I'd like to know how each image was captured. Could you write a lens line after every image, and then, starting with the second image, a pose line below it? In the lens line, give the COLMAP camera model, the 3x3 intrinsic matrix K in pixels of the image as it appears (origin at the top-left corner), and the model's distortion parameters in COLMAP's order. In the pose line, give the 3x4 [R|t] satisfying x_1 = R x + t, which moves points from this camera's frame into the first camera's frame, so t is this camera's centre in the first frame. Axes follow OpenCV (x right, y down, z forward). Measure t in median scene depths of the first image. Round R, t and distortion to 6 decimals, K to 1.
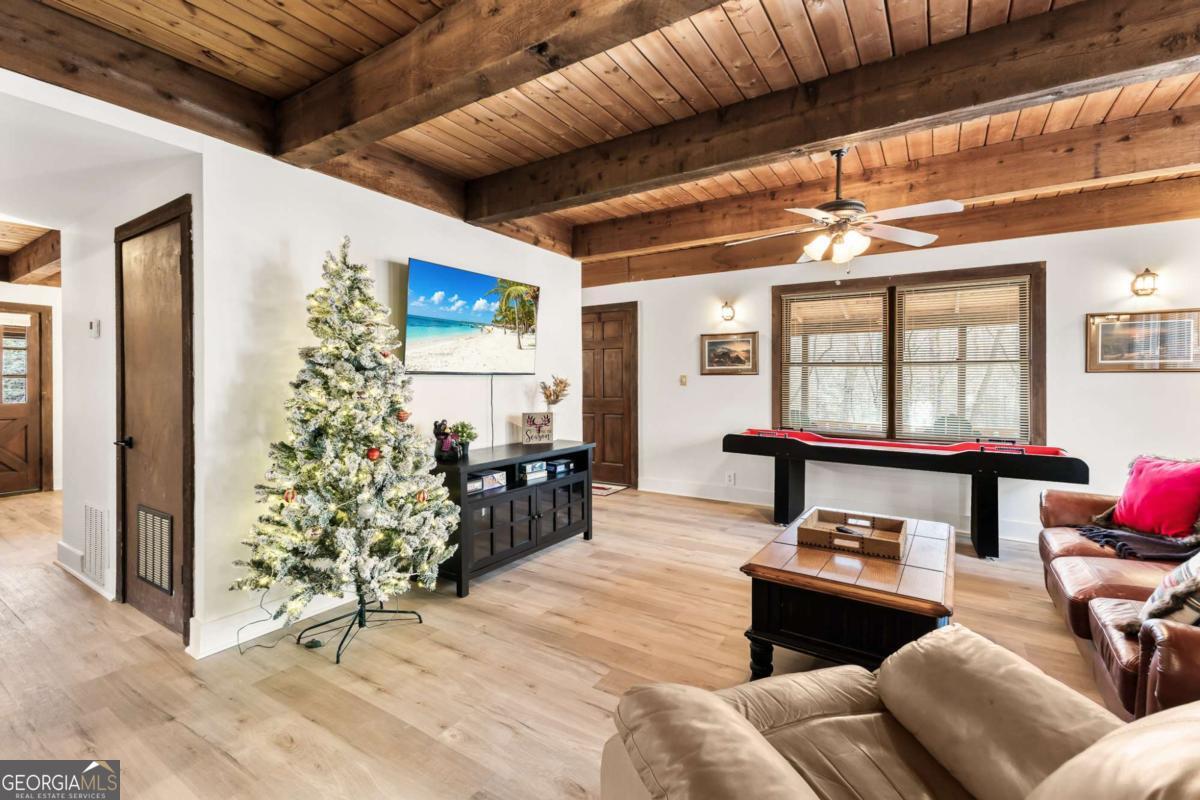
lens RADIAL K [[517.0, 0, 623.7], [0, 517.0, 377.3], [0, 0, 1]] dist [0.010389, -0.002614]
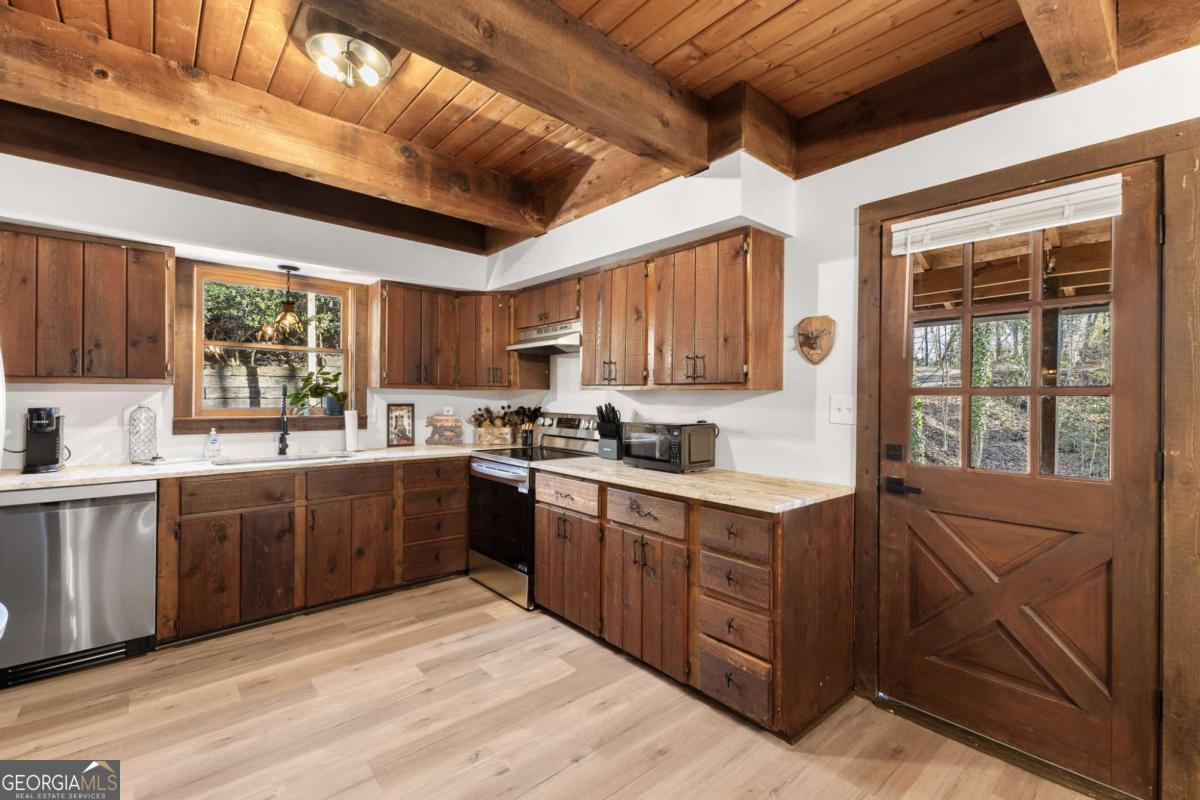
lens RADIAL K [[517.0, 0, 600.6], [0, 517.0, 395.4], [0, 0, 1]] dist [0.010389, -0.002614]
pose [[-0.307498, -0.008904, -0.951507, -1.606515], [-0.014510, 0.999884, -0.004667, 0.012881], [0.951438, 0.012372, -0.307591, 1.683359]]
